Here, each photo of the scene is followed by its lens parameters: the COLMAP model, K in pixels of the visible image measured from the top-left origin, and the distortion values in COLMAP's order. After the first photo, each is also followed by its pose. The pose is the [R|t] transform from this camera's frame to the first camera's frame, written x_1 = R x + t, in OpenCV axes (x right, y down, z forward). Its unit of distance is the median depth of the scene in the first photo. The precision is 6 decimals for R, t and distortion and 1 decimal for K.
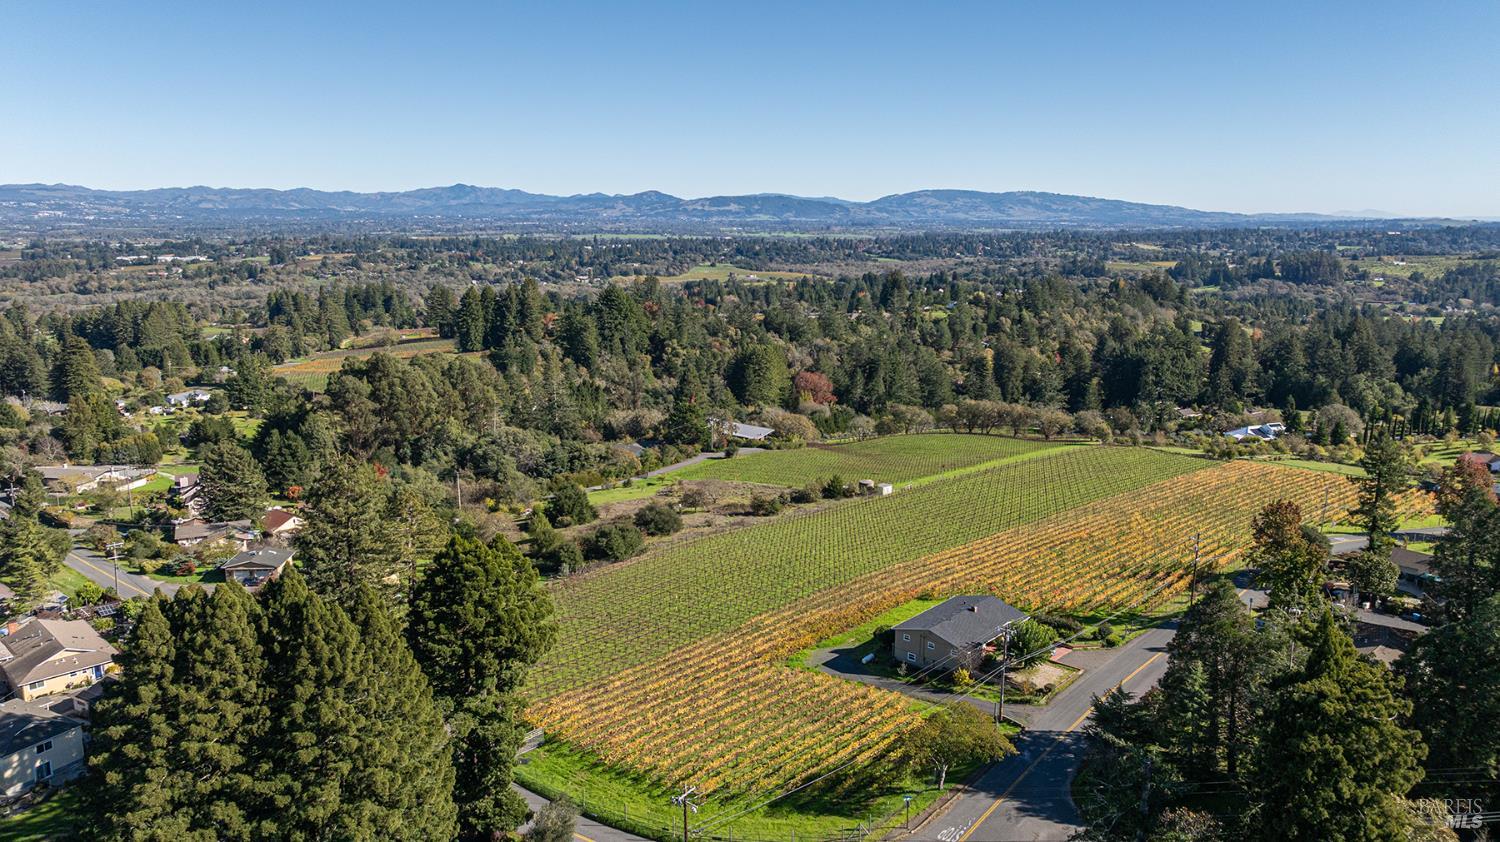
lens RADIAL K [[1048.0, 0, 758.8], [0, 1048.0, 413.9], [0, 0, 1]] dist [-0.033358, 0.028778]
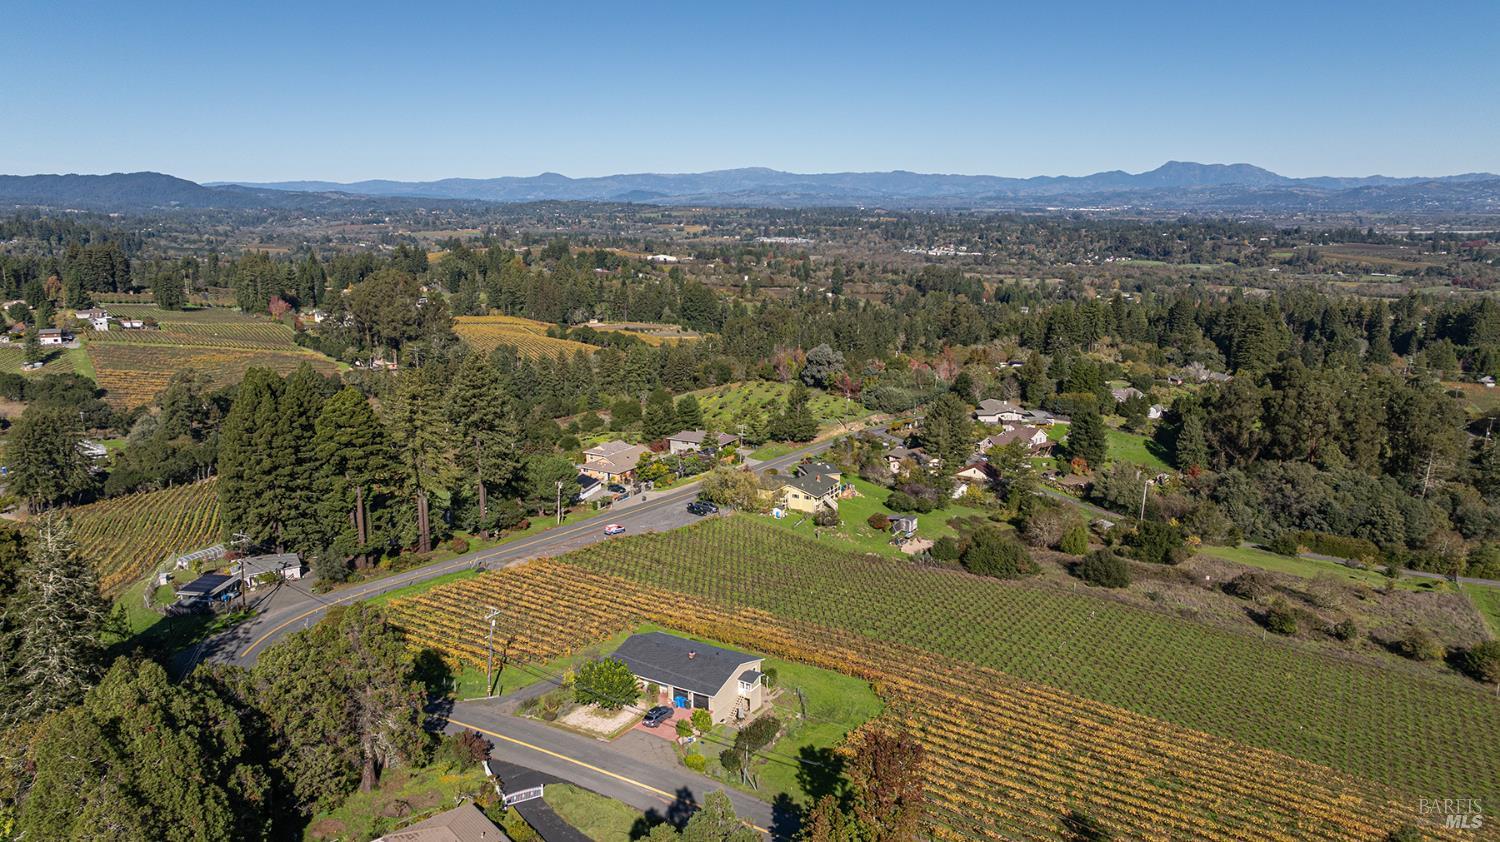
lens RADIAL K [[1048.0, 0, 753.9], [0, 1048.0, 413.9], [0, 0, 1]] dist [-0.033358, 0.028778]
pose [[0.192528, 0.194059, -0.961912, 0.213769], [-0.186021, 0.969694, 0.158397, -0.033990], [0.963498, 0.148440, 0.222793, 0.168463]]
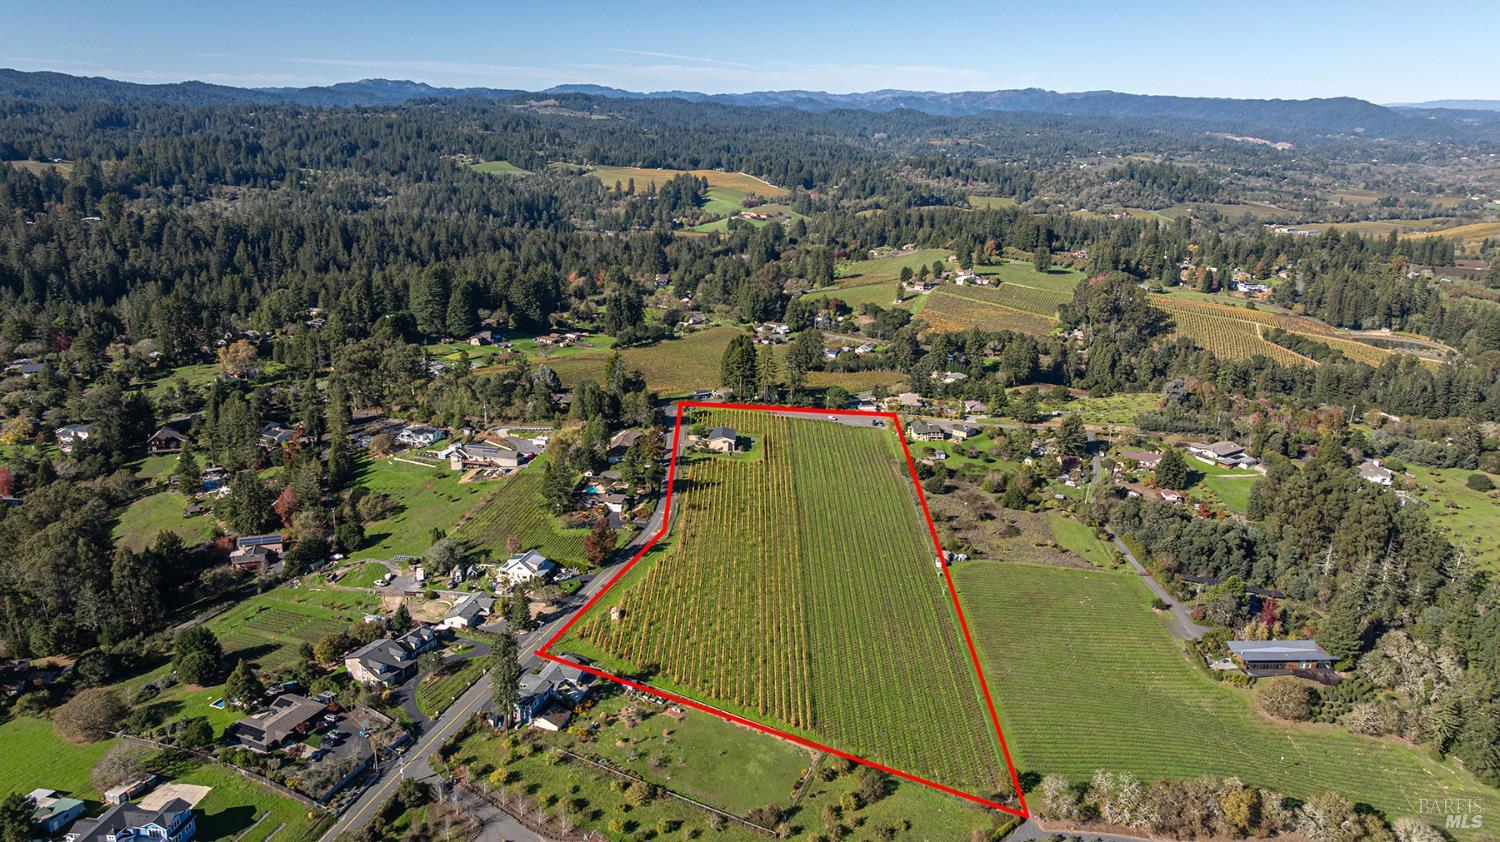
lens RADIAL K [[1048.0, 0, 757.9], [0, 1048.0, 409.4], [0, 0, 1]] dist [-0.033358, 0.028778]
pose [[-0.743951, 0.171416, -0.645874, 0.472106], [-0.144762, 0.902243, 0.406203, -0.263008], [0.652365, 0.395693, -0.646411, 0.667021]]
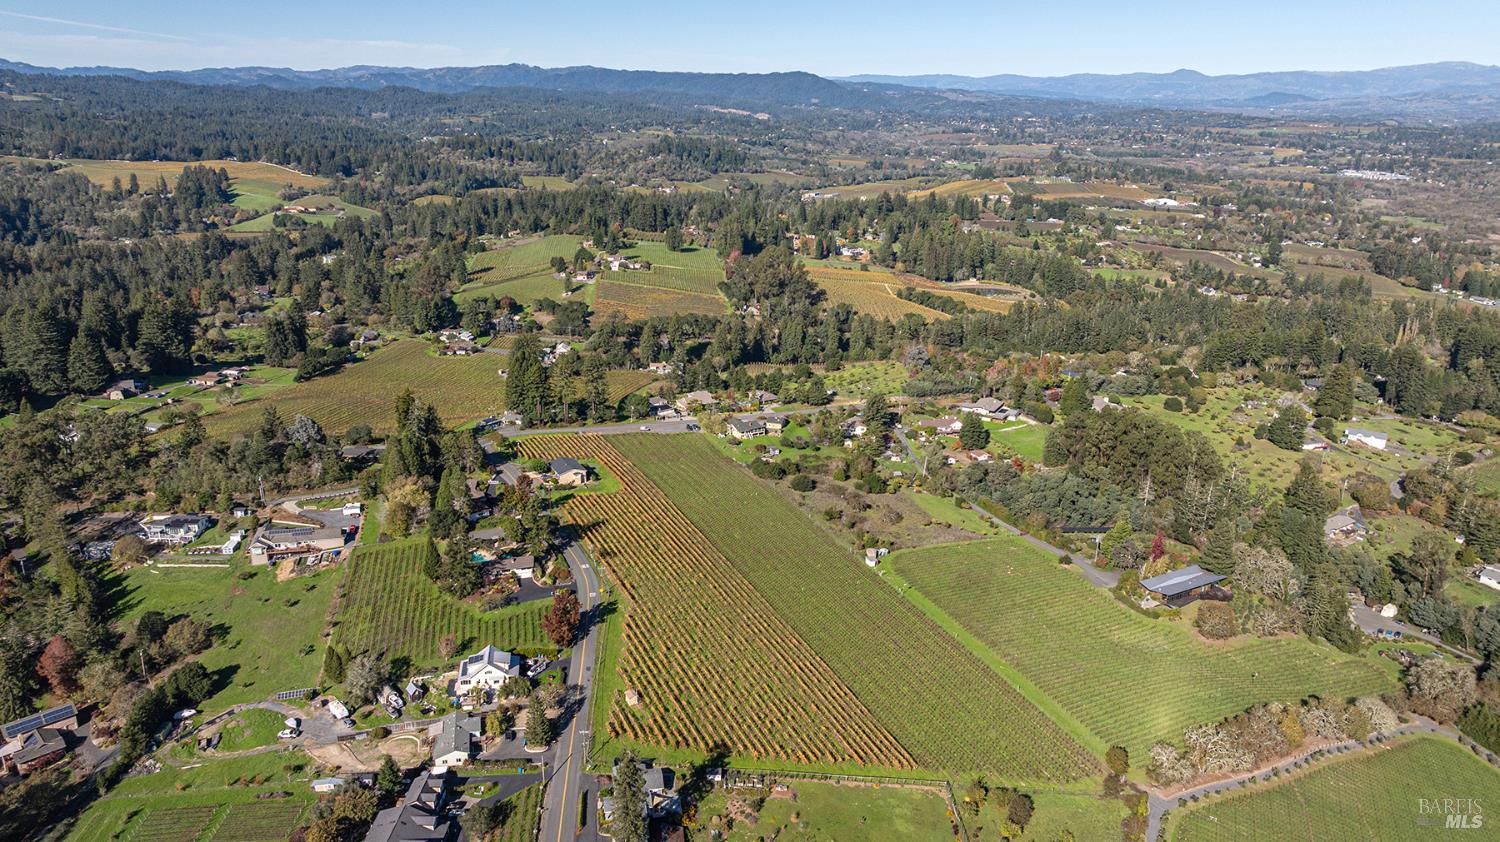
lens RADIAL K [[1048.0, 0, 754.3], [0, 1048.0, 410.9], [0, 0, 1]] dist [-0.033358, 0.028778]
pose [[-0.364786, 0.266244, -0.892214, 0.548105], [-0.190024, 0.916788, 0.351270, -0.230613], [0.911494, 0.297681, -0.283839, 0.474531]]
